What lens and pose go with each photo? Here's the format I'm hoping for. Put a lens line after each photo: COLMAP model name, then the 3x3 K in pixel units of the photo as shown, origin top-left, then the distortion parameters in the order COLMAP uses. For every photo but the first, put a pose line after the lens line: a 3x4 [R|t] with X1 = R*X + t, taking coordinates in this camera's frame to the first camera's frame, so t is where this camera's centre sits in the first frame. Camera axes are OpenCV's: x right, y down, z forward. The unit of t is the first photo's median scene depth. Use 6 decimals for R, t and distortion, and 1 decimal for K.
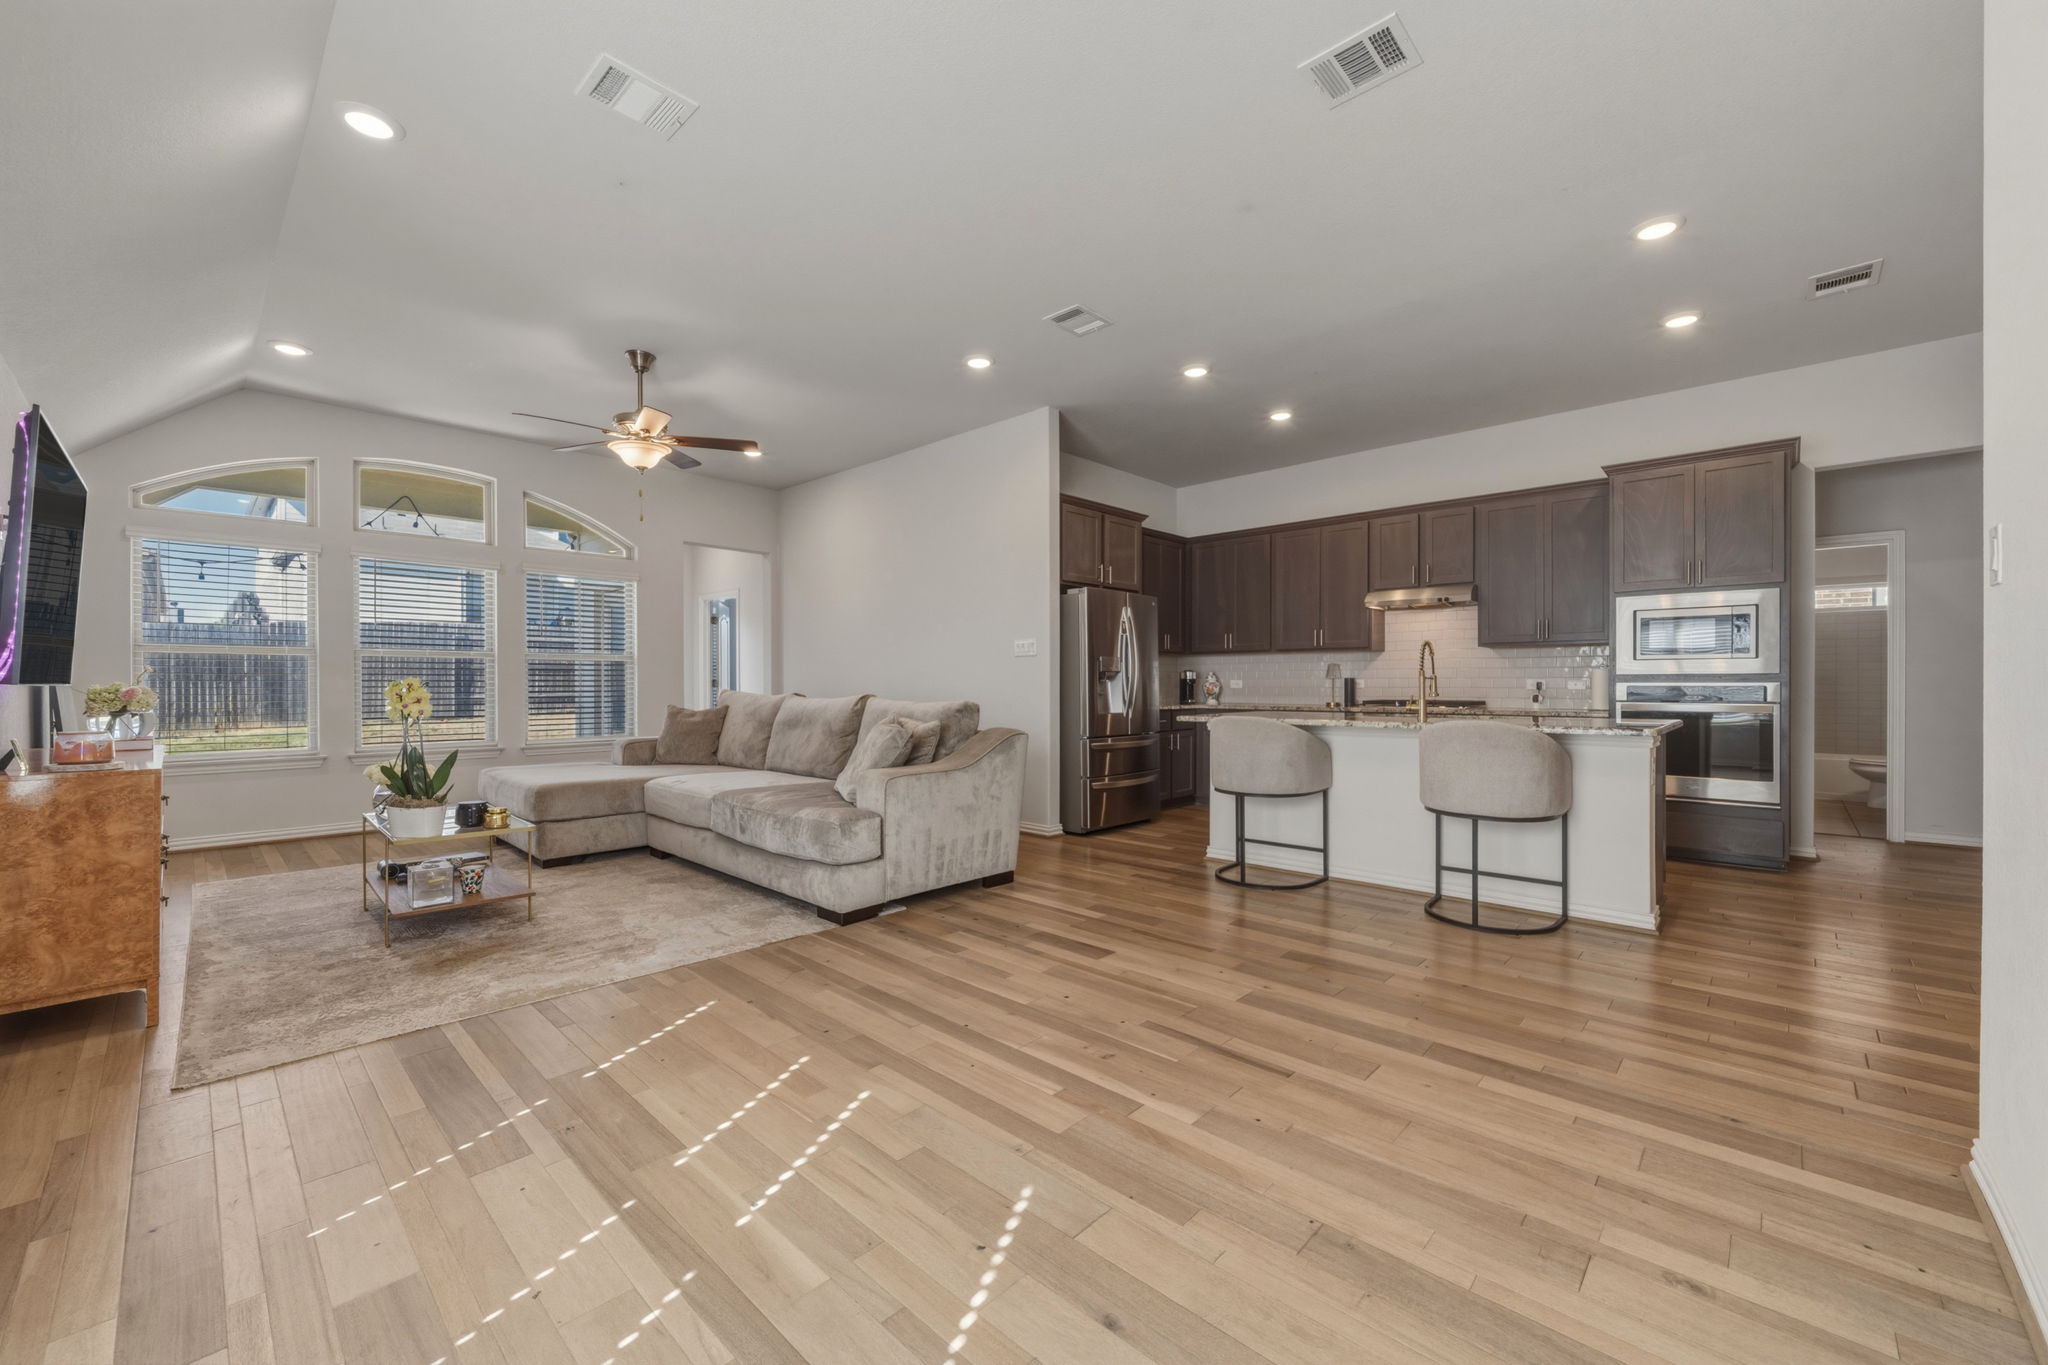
lens RADIAL K [[802.9, 0, 1025.5], [0, 802.9, 682.7], [0, 0, 1]] dist [-0.001590, 0.000017]
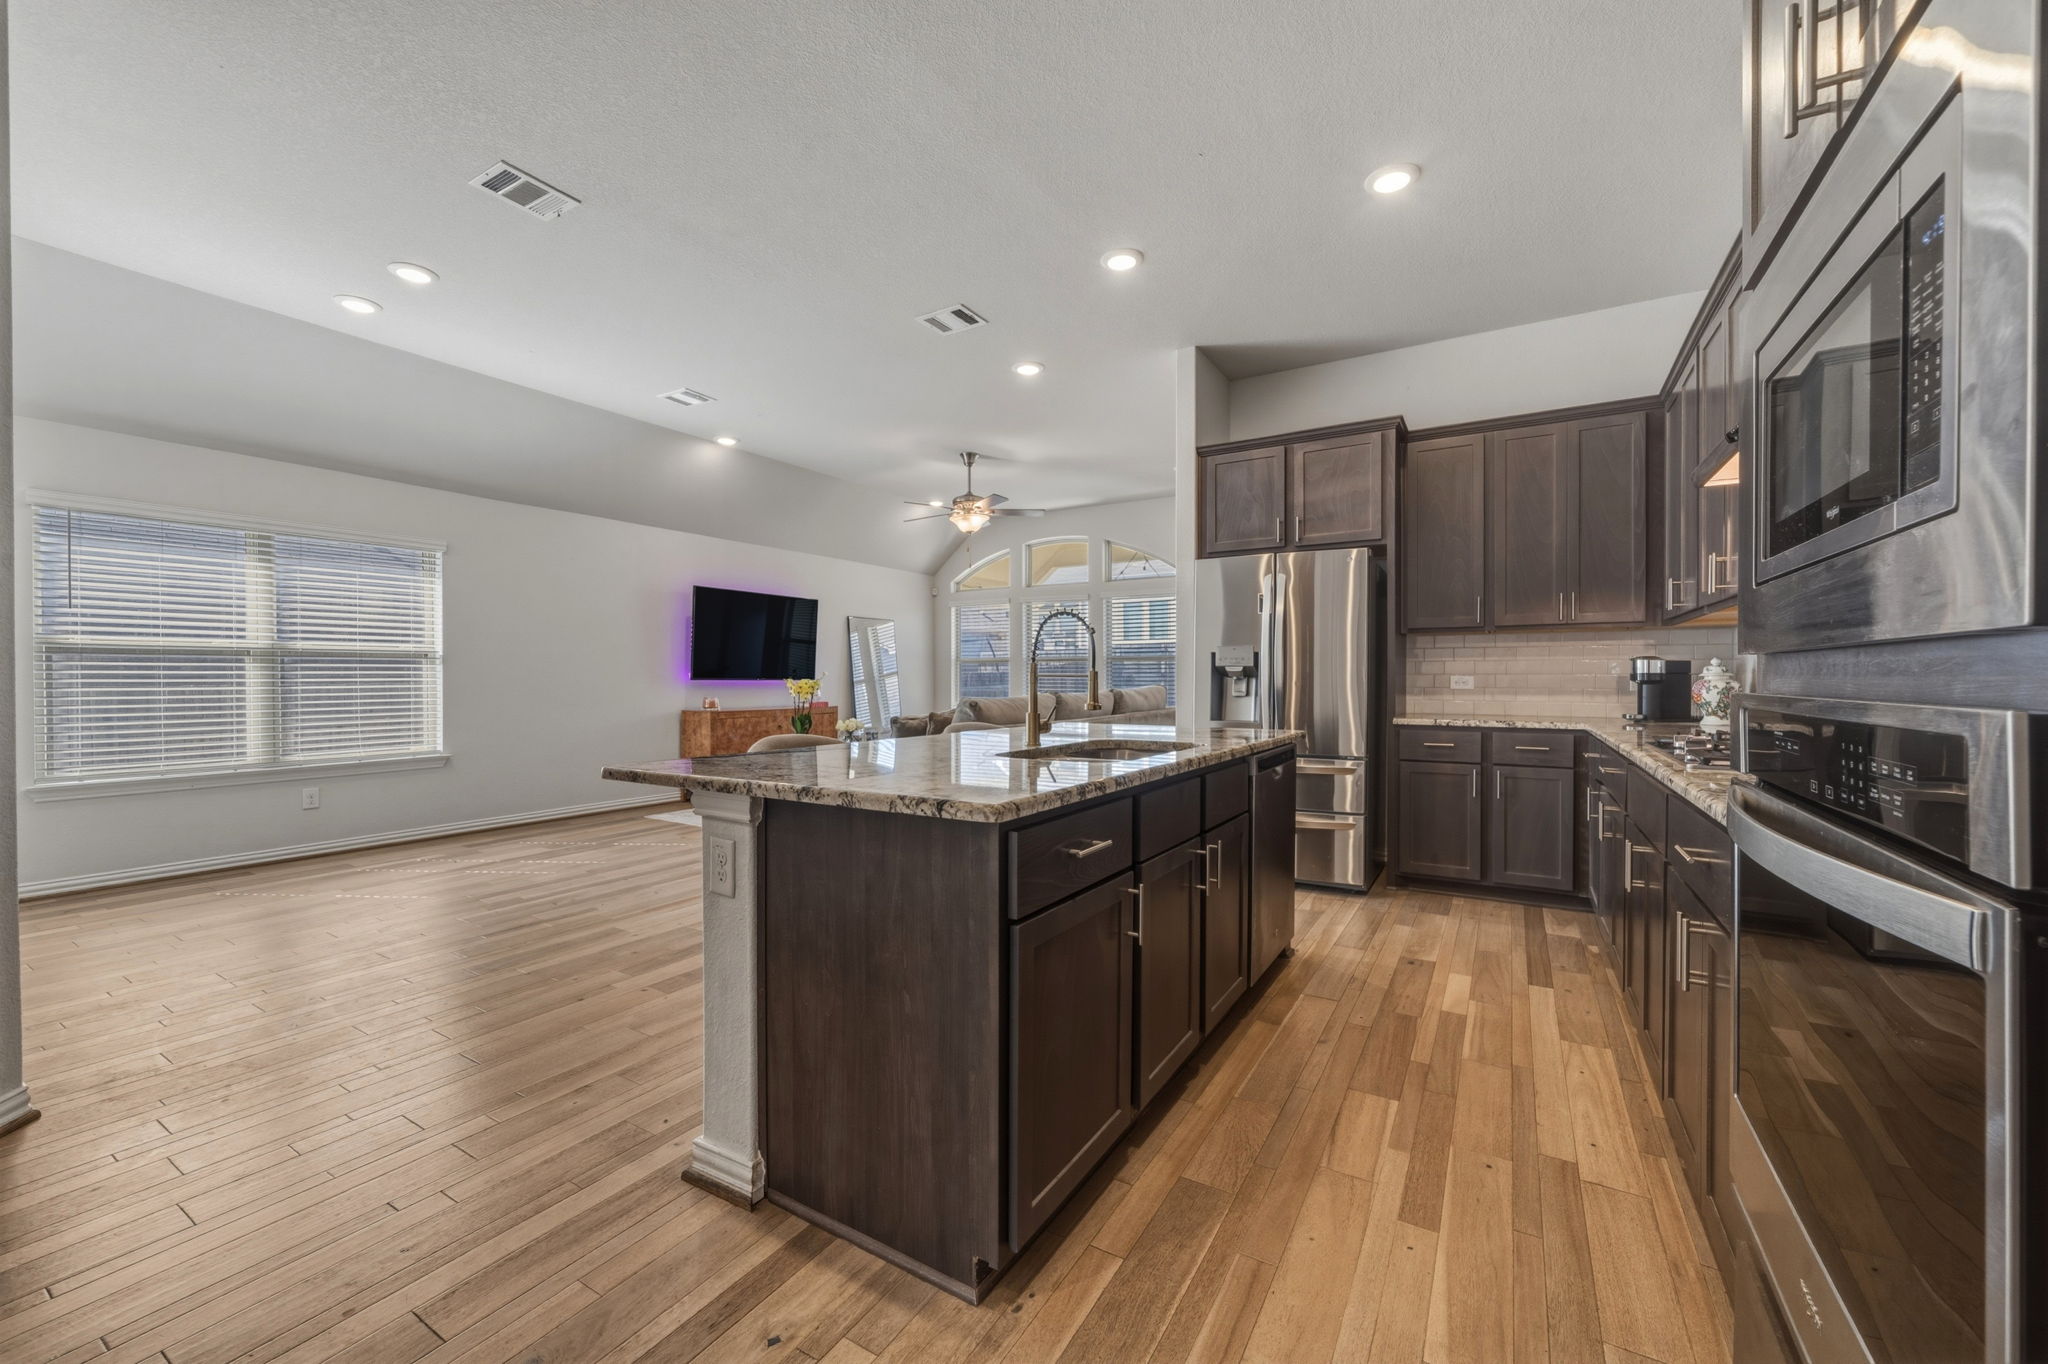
lens RADIAL K [[802.9, 0, 1033.9], [0, 802.9, 695.7], [0, 0, 1]] dist [-0.001590, 0.000017]
pose [[0.212104, 0.011487, -0.977180, 0.952039], [-0.005162, 0.999930, 0.010634, 0.008646], [0.977234, 0.002788, 0.212148, 0.792140]]
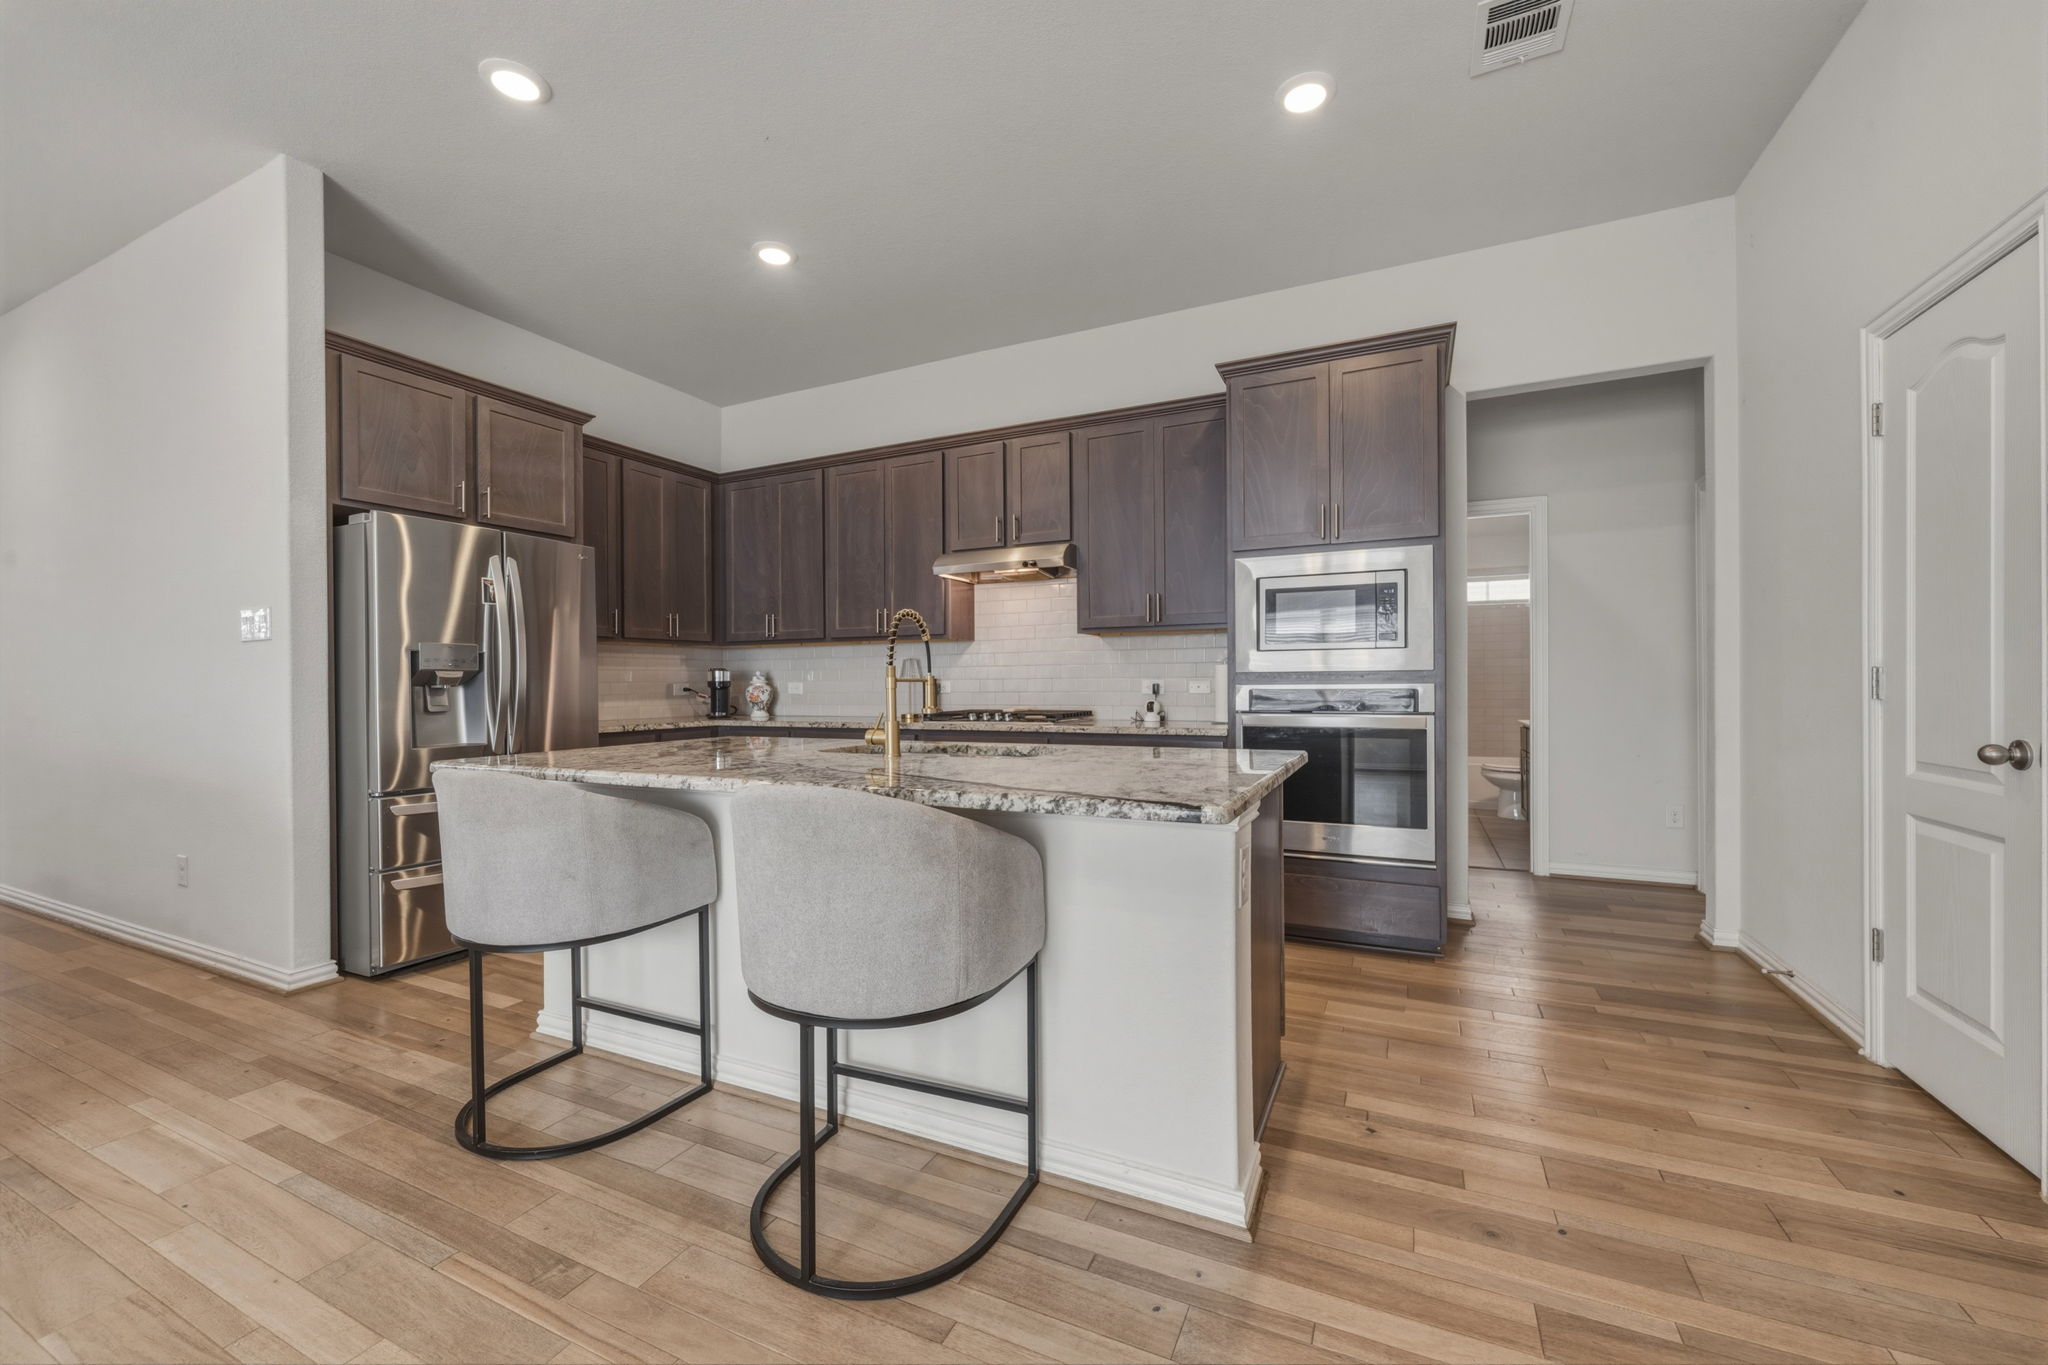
lens RADIAL K [[802.9, 0, 1033.2], [0, 802.9, 681.7], [0, 0, 1]] dist [-0.001590, 0.000017]
pose [[0.950375, -0.005685, 0.311054, 0.376626], [0.006461, 0.999978, -0.001465, -0.002832], [-0.311039, 0.003402, 0.950391, 0.425822]]
